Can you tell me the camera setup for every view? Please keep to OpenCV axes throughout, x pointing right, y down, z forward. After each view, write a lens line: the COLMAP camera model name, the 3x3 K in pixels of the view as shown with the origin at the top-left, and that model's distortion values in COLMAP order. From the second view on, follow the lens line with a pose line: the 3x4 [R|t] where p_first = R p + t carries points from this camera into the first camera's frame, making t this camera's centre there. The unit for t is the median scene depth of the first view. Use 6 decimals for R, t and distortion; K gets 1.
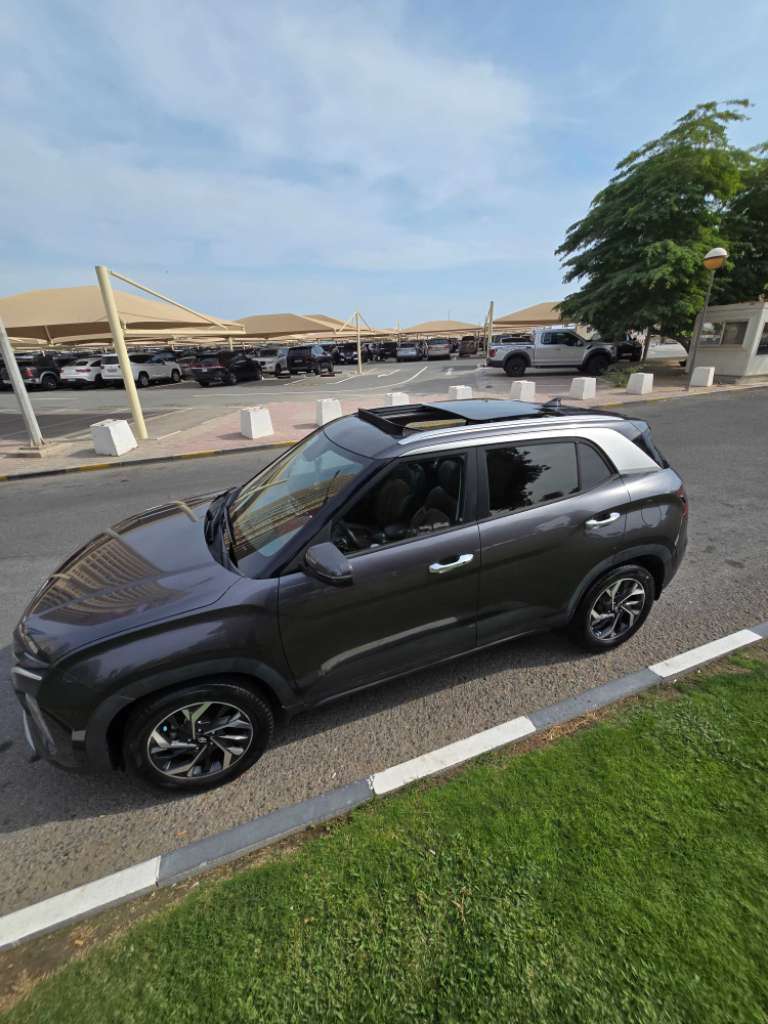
lens RADIAL K [[414.4, 0, 387.4], [0, 414.4, 504.3], [0, 0, 1]] dist [-0.011746, -0.000103]
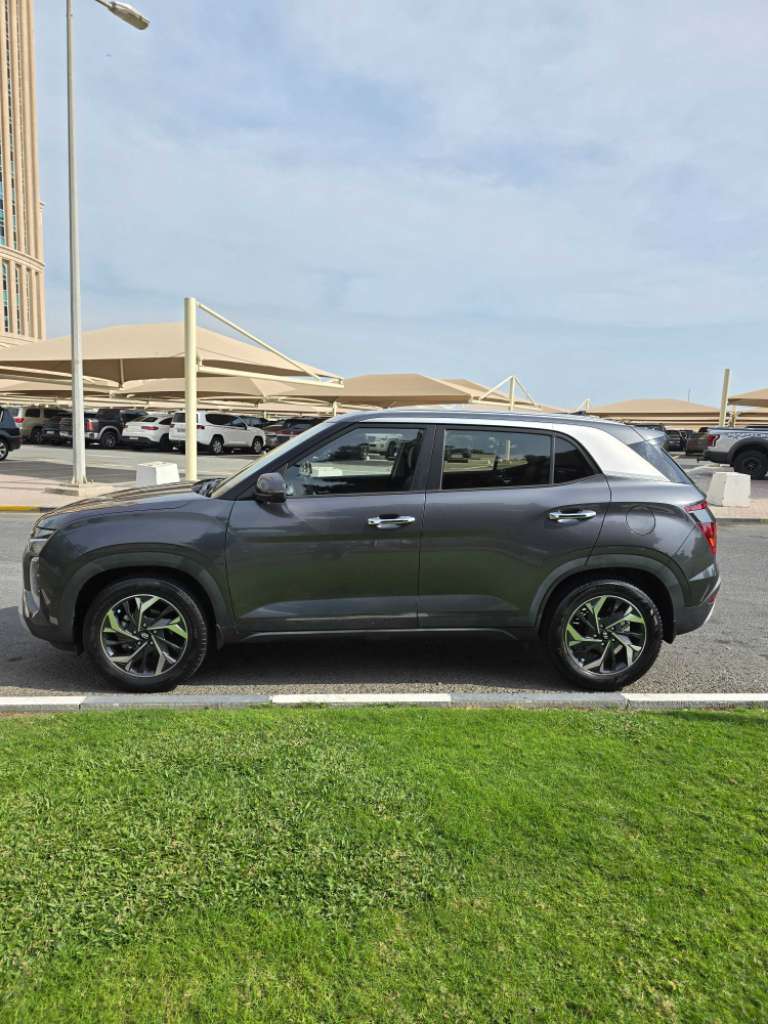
lens RADIAL K [[684.3, 0, 387.3], [0, 684.3, 517.9], [0, 0, 1]] dist [0.030464, -0.016506]
pose [[0.956616, 0.099858, -0.273705, 0.475360], [-0.164569, 0.960410, -0.224786, 0.404708], [0.240423, 0.260077, 0.935177, -0.489494]]
